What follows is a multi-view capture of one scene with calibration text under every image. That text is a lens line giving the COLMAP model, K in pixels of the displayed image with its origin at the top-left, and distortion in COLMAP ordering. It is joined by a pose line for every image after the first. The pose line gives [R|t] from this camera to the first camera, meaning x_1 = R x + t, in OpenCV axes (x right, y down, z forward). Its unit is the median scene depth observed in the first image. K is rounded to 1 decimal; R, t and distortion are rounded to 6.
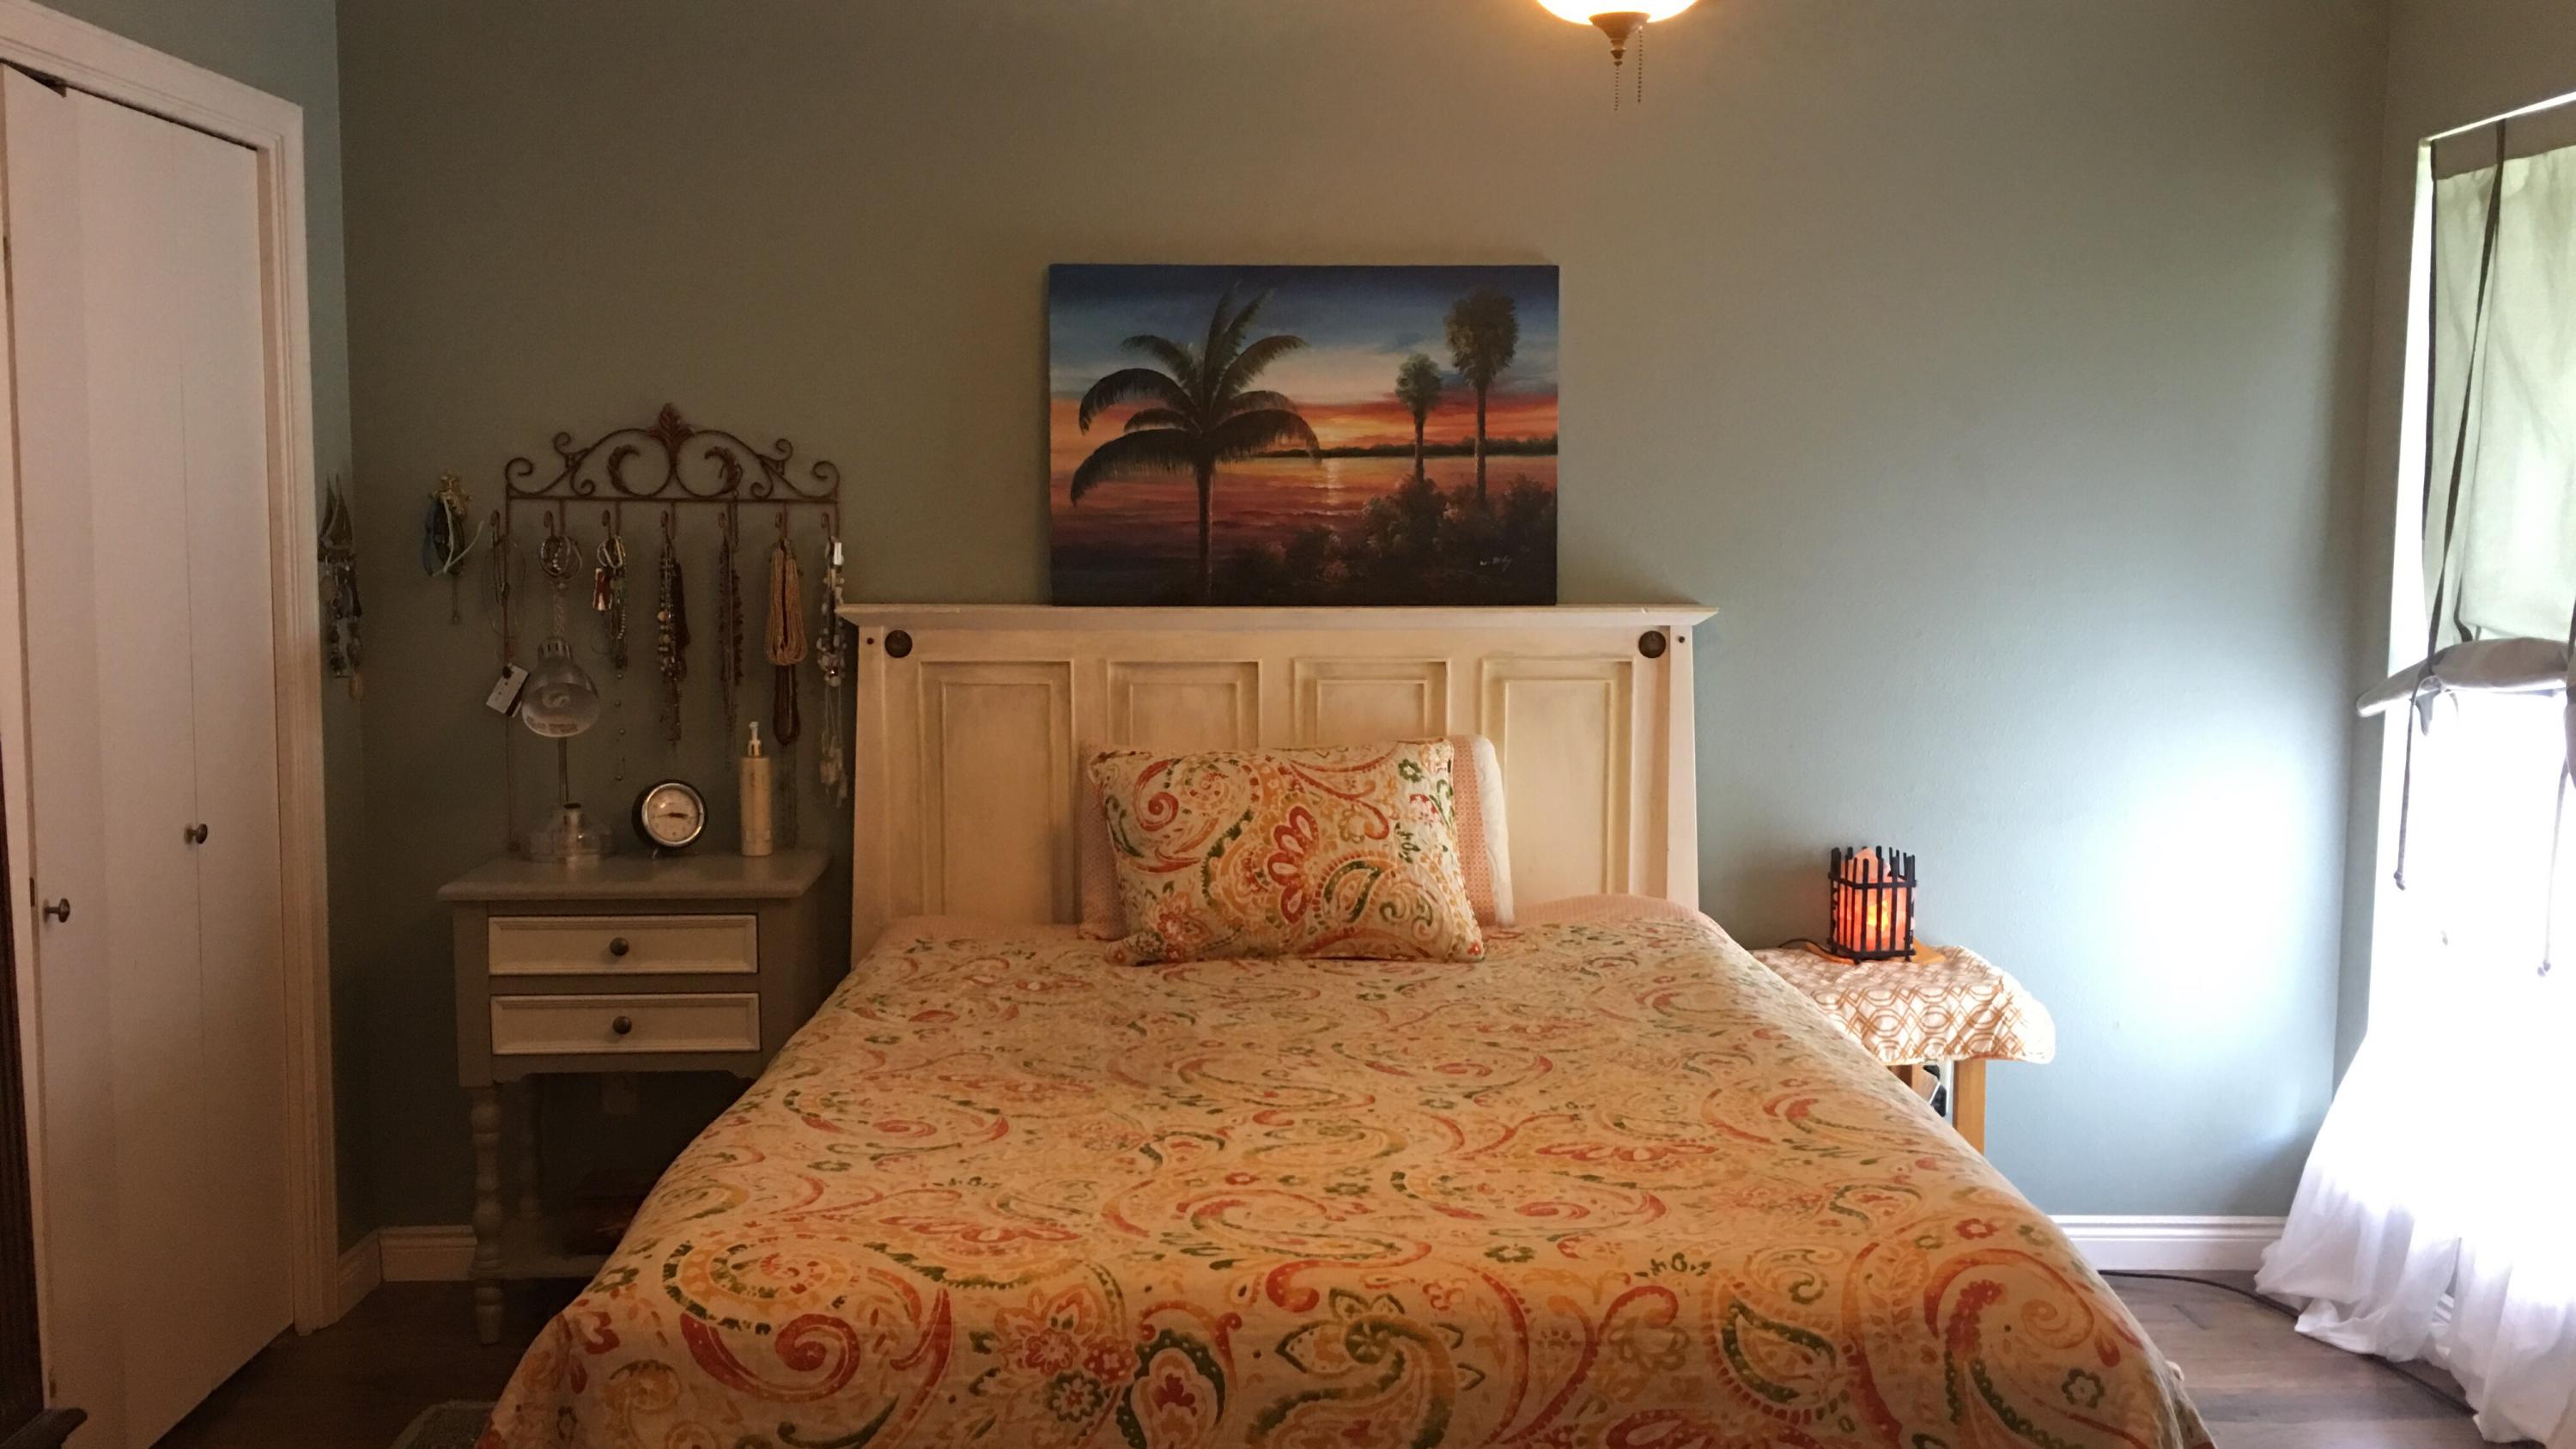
lens RADIAL K [[2201.0, 0, 1275.2], [0, 2201.0, 725.0], [0, 0, 1]] dist [0.082736, -0.130186]
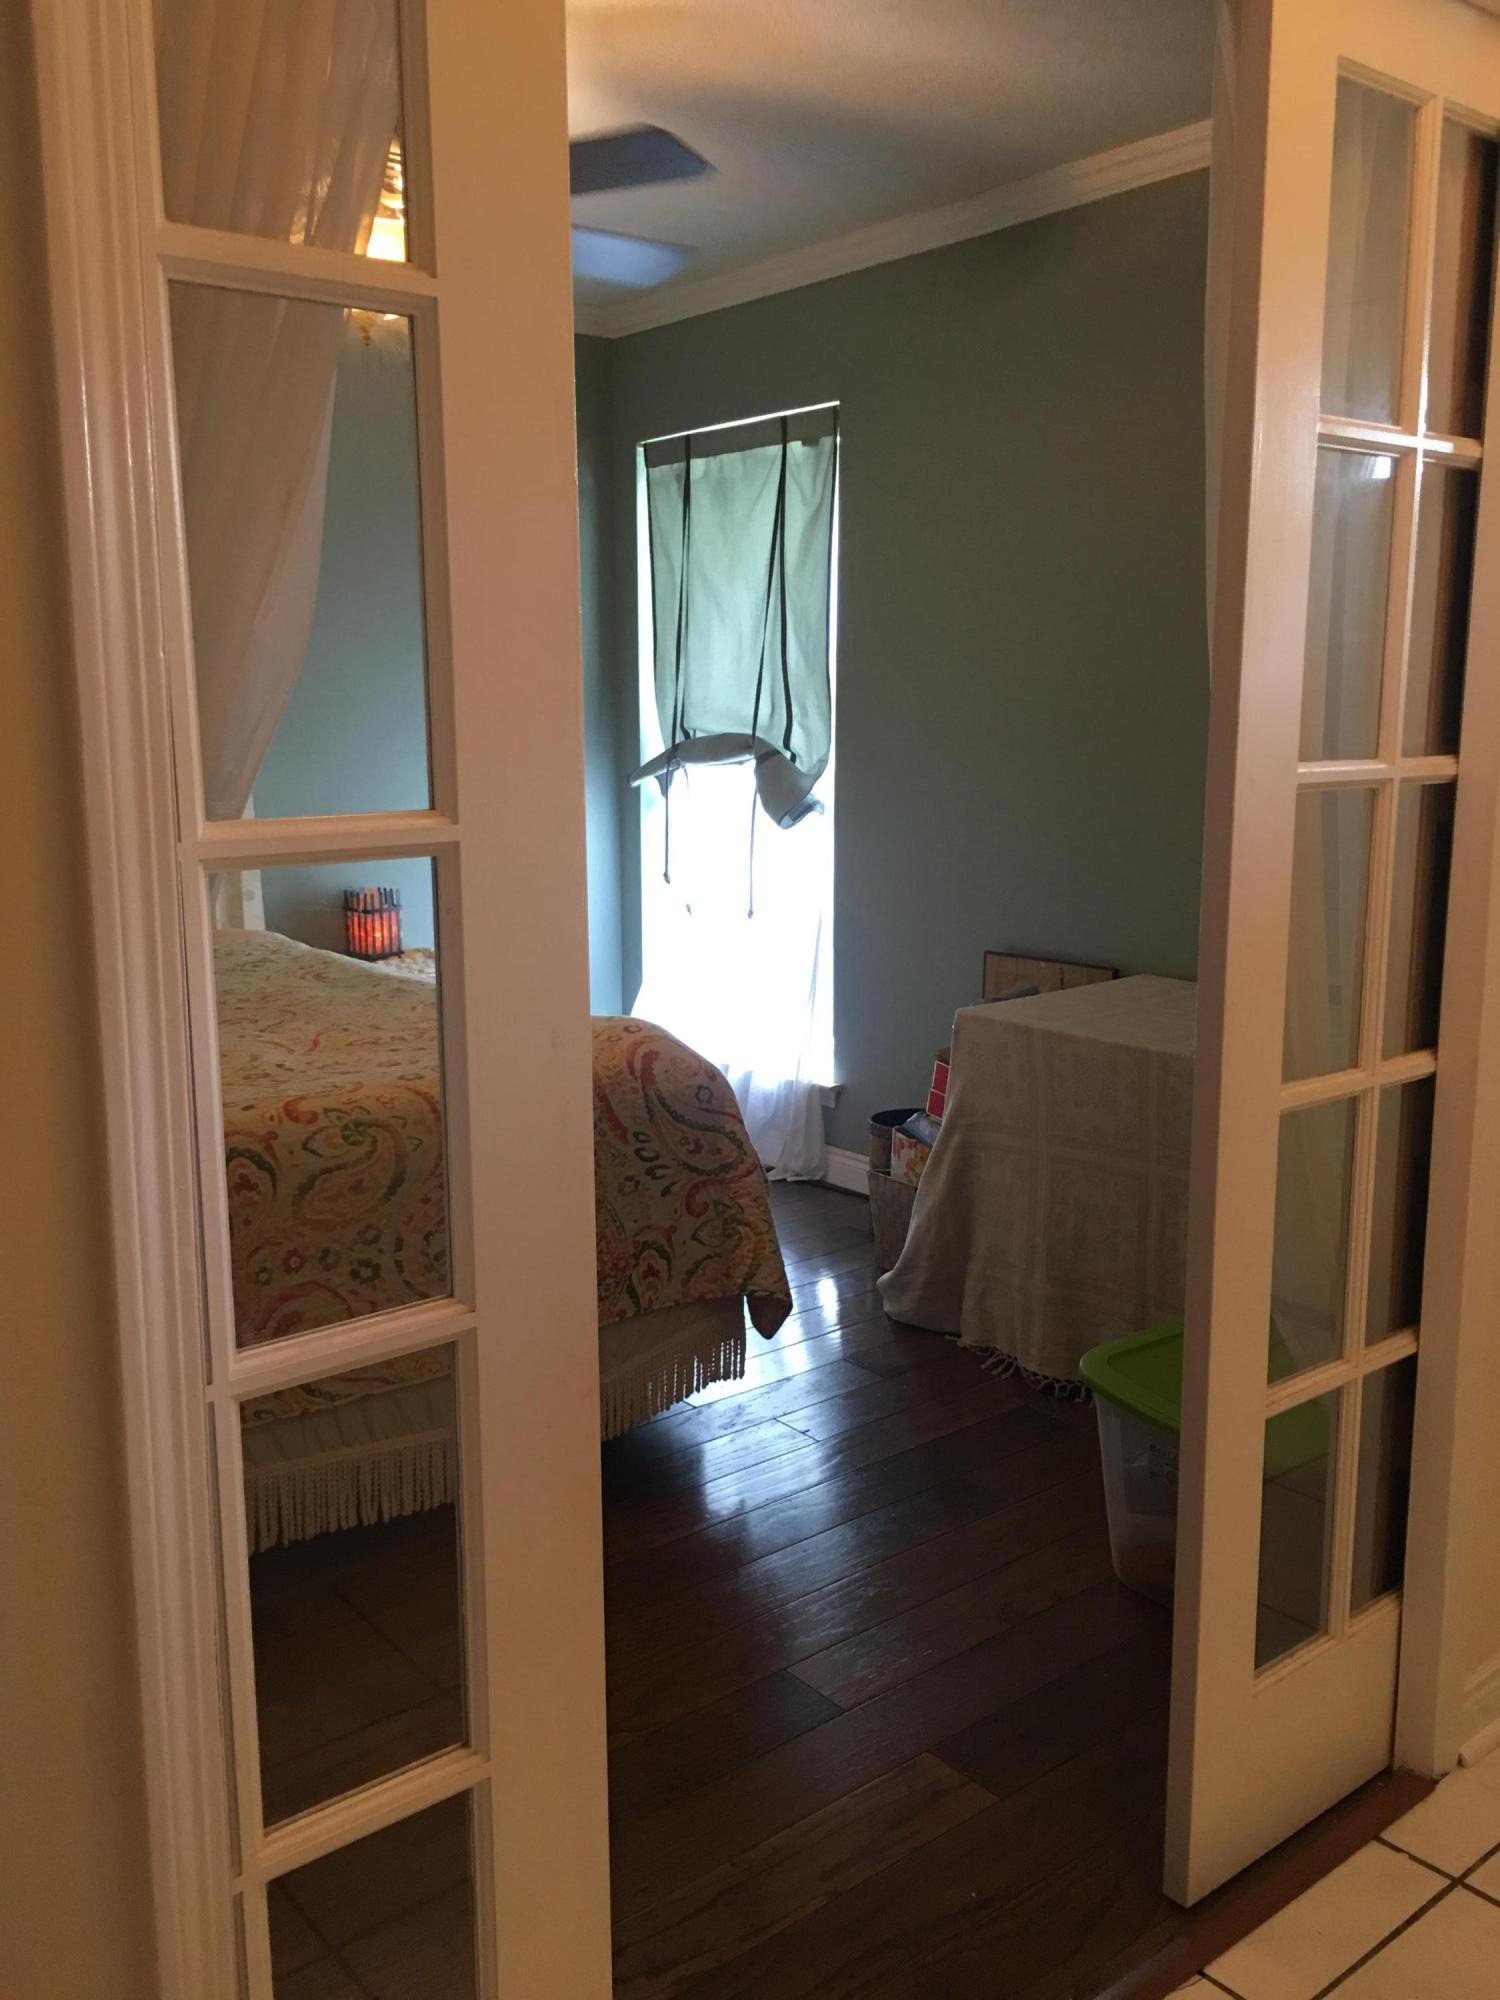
lens RADIAL K [[1704.7, 0, 750.0], [0, 1704.7, 1000.0], [0, 0, 1]] dist [0.076231, -0.096543]
pose [[0.785433, -0.114194, 0.608321, -0.483719], [0.073505, 0.993087, 0.091517, 0.084565], [-0.614566, -0.027166, 0.788397, -0.177397]]
